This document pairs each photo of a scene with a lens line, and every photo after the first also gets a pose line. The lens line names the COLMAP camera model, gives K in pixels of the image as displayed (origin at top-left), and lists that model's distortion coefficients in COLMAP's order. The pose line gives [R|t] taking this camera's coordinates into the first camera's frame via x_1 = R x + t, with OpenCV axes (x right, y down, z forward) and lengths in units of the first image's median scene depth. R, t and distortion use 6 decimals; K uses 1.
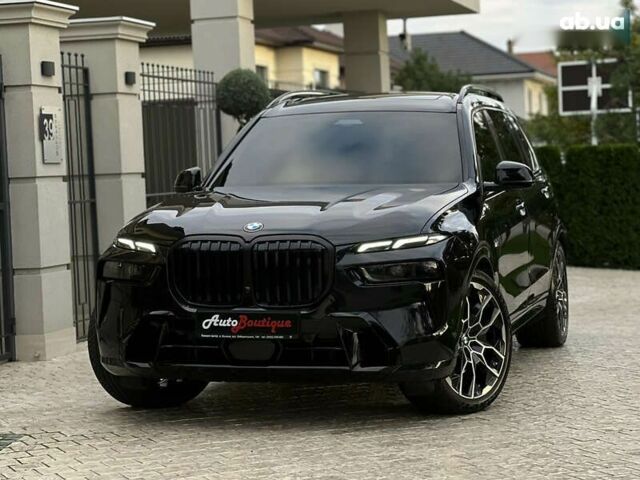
lens RADIAL K [[1594.6, 0, 304.0], [0, 1594.6, 229.0], [0, 0, 1]] dist [0.046494, 1.227966]
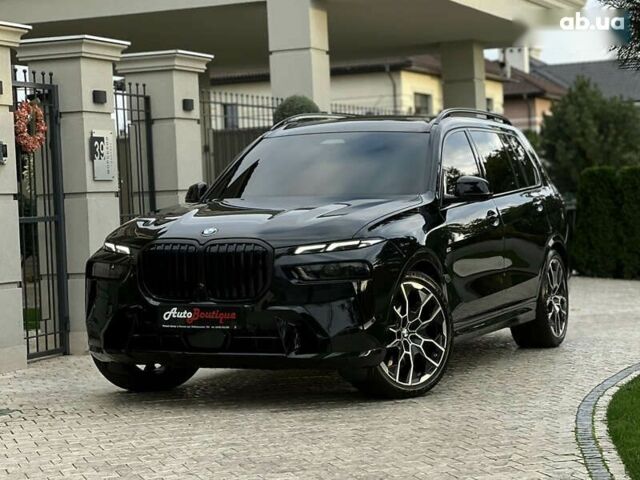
lens RADIAL K [[1547.9, 0, 322.3], [0, 1547.9, 237.8], [0, 0, 1]] dist [0.088928, 0.398416]
pose [[0.992642, 0.002429, -0.121060, 0.171755], [-0.003621, 0.999947, -0.009621, 0.012461], [0.121031, 0.009988, 0.992599, -0.091814]]
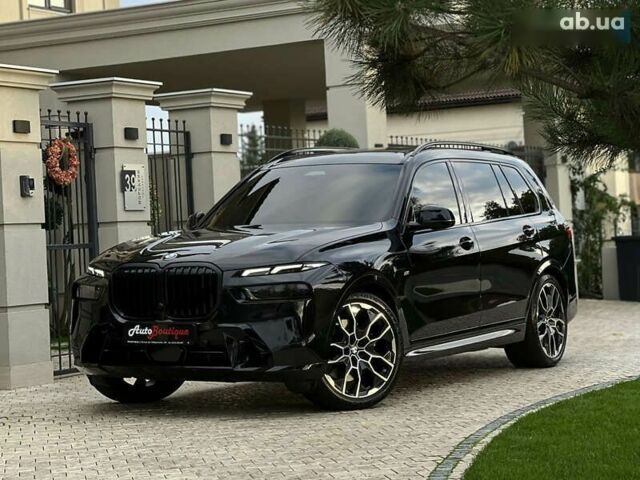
lens RADIAL K [[1575.9, 0, 317.7], [0, 1575.9, 229.0], [0, 0, 1]] dist [0.036580, 0.867002]
pose [[0.969811, -0.004922, -0.243808, 0.361664], [-0.003520, 0.999410, -0.034177, 0.017951], [0.243832, 0.034004, 0.969221, -0.175792]]
